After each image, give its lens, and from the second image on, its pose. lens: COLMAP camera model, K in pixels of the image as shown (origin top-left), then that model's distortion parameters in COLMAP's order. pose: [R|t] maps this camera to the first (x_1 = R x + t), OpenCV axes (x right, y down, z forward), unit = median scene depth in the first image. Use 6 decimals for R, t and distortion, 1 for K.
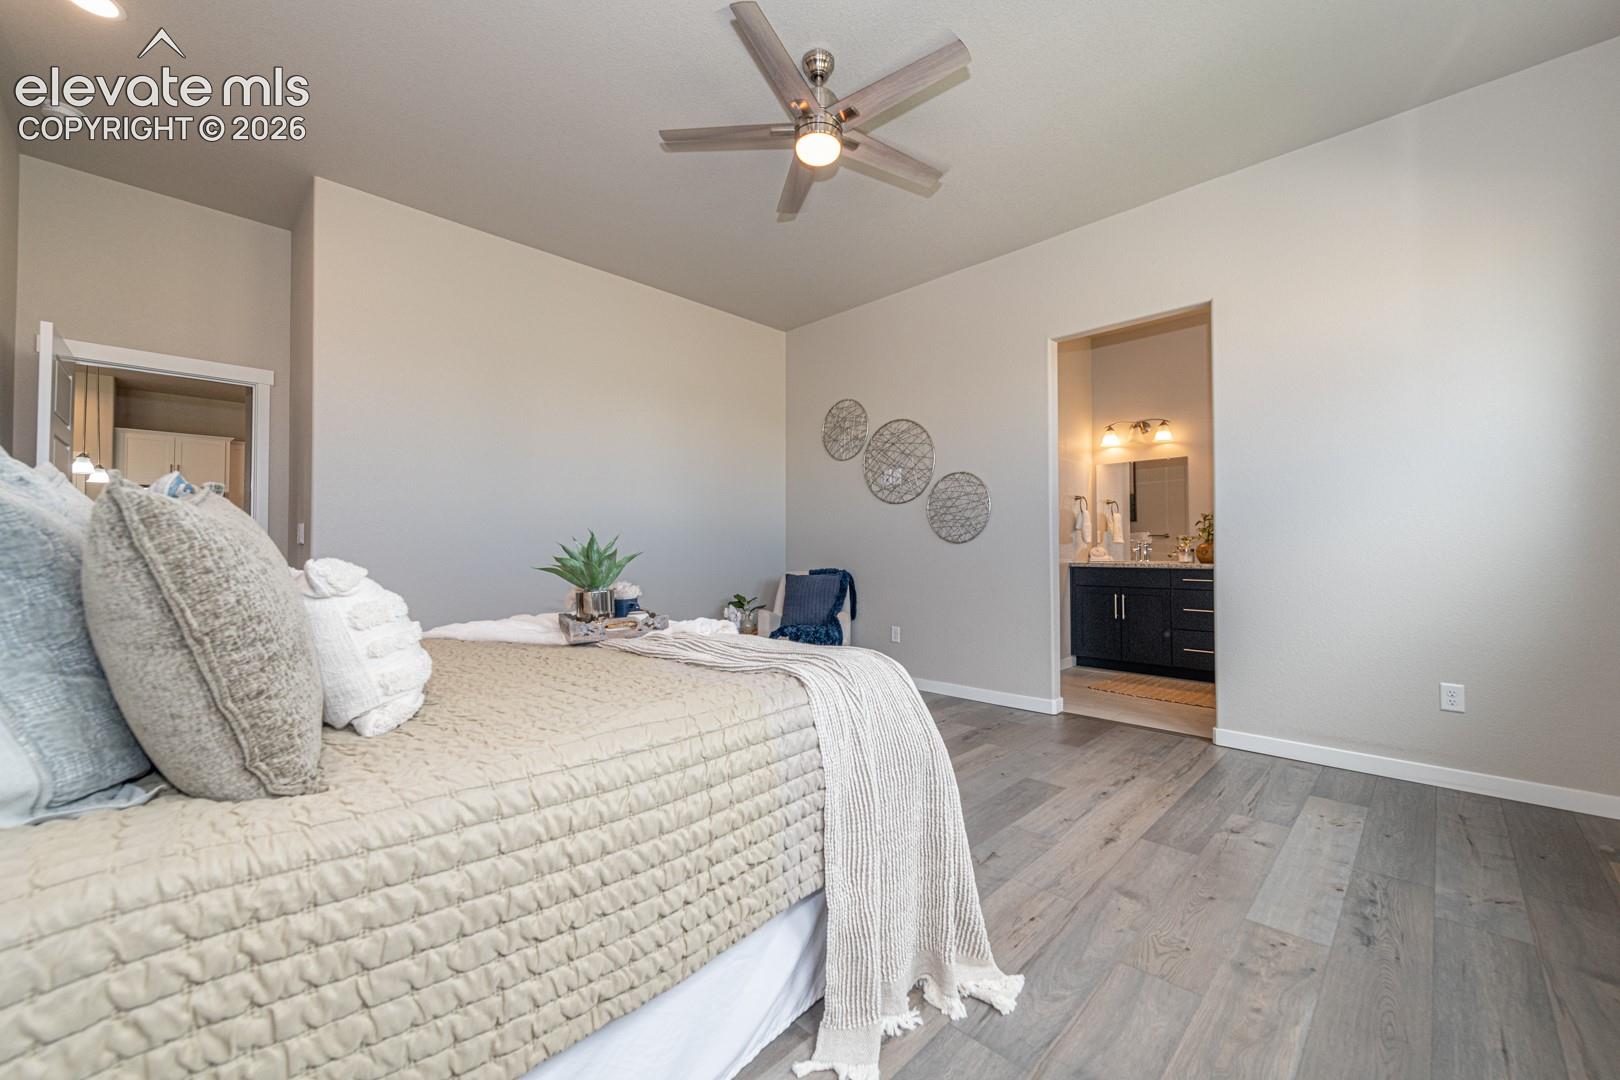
lens RADIAL K [[632.9, 0, 812.0], [0, 632.9, 539.6], [0, 0, 1]] dist [0.006269, -0.001043]
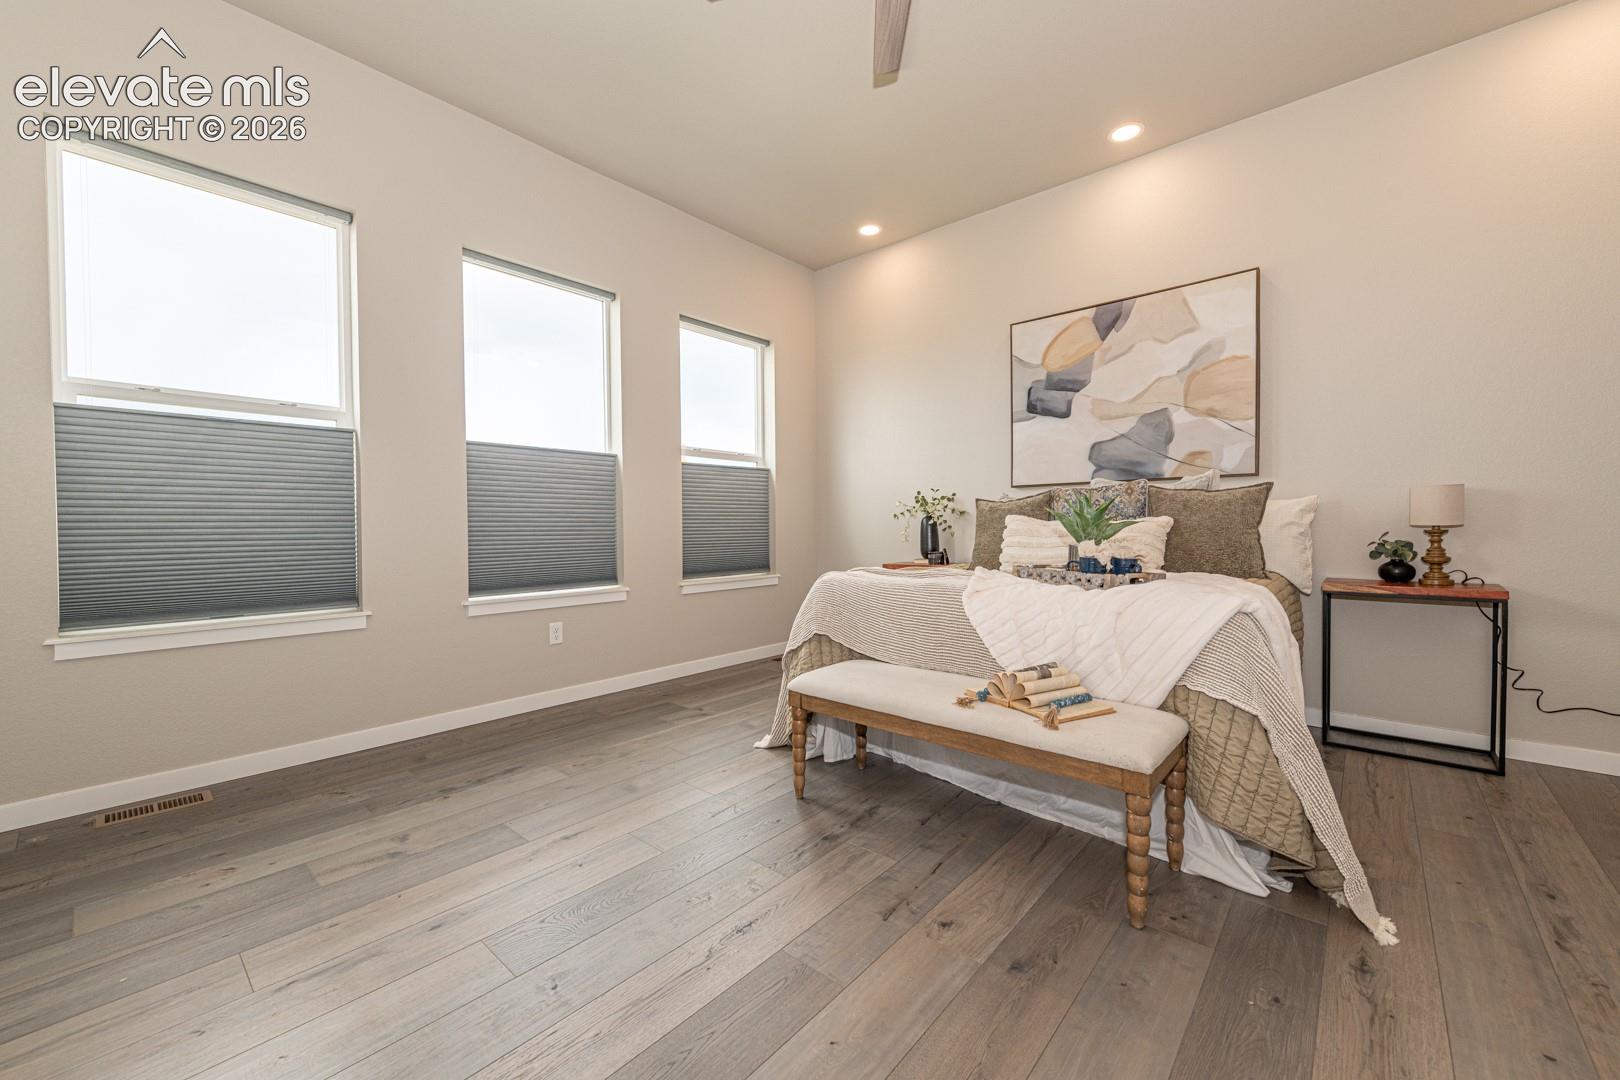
lens RADIAL K [[632.9, 0, 804.7], [0, 632.9, 536.1], [0, 0, 1]] dist [0.006269, -0.001043]
pose [[-0.998960, 0.003387, -0.045479, 0.191803], [0.003344, 0.999994, 0.001024, 0.052803], [0.045483, 0.000871, -0.998965, 2.103089]]
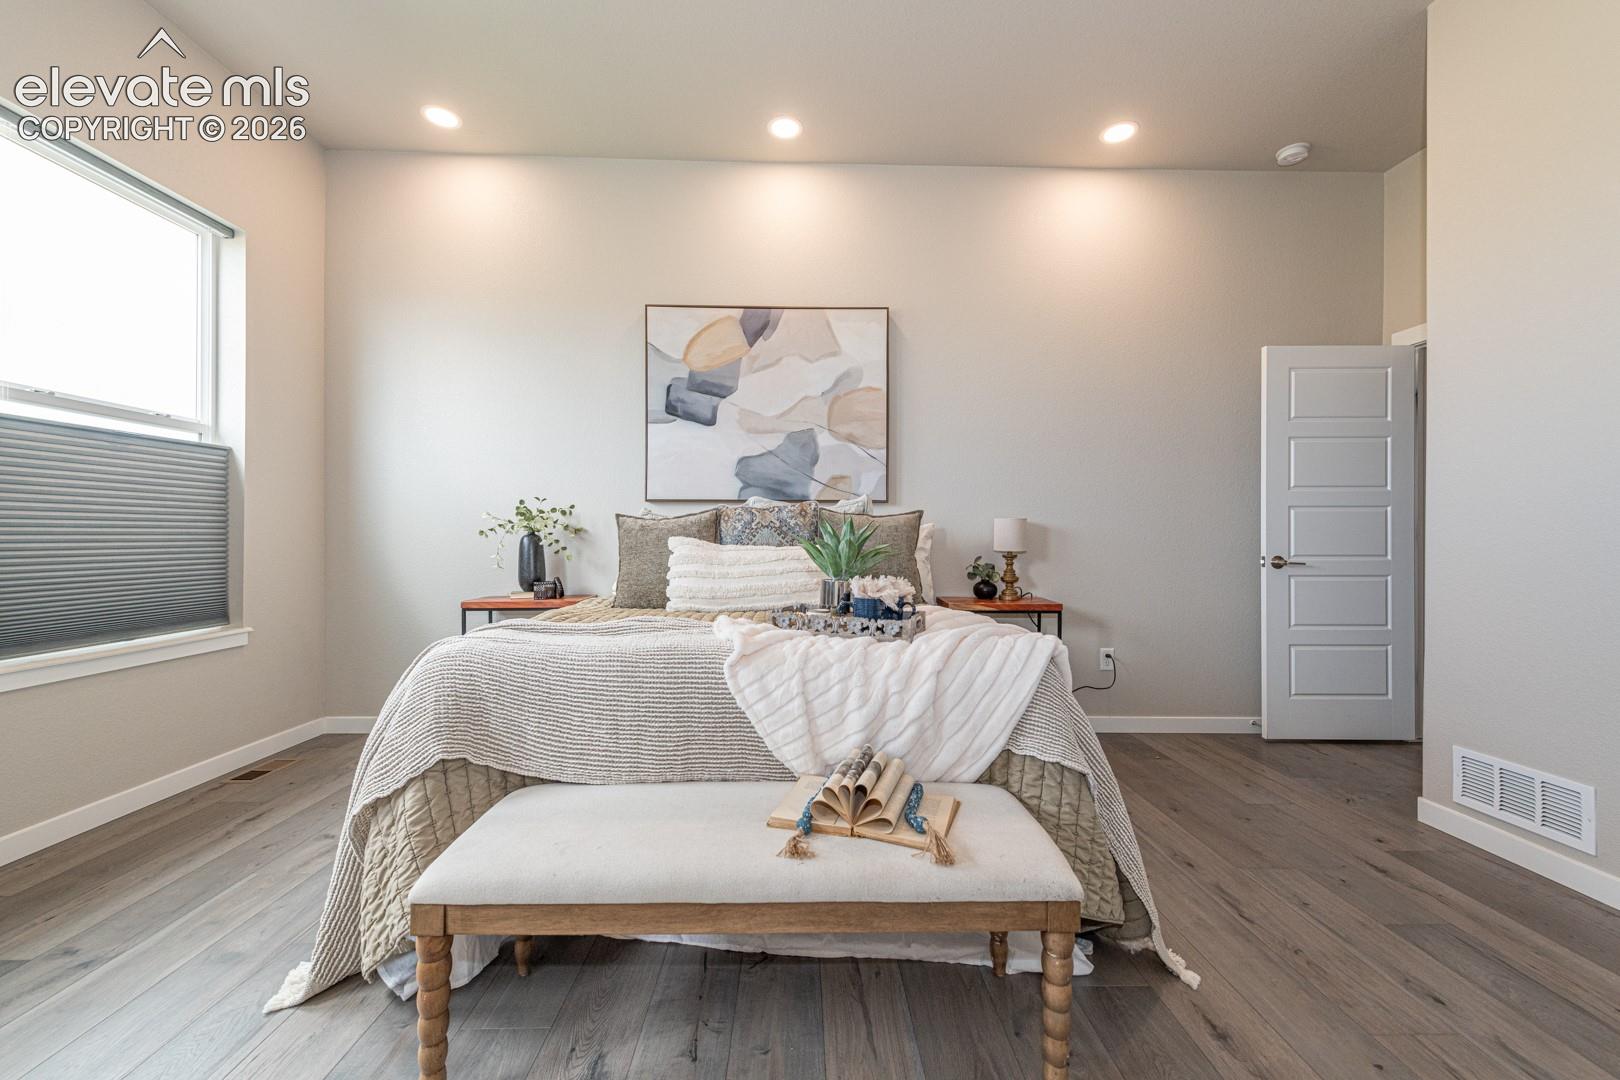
lens RADIAL K [[632.9, 0, 816.9], [0, 632.9, 538.3], [0, 0, 1]] dist [0.006269, -0.001043]
pose [[-0.697354, -0.007334, -0.716690, 0.320320], [0.002783, 0.999912, -0.012940, 0.022194], [0.716722, -0.011018, -0.697272, 1.602680]]
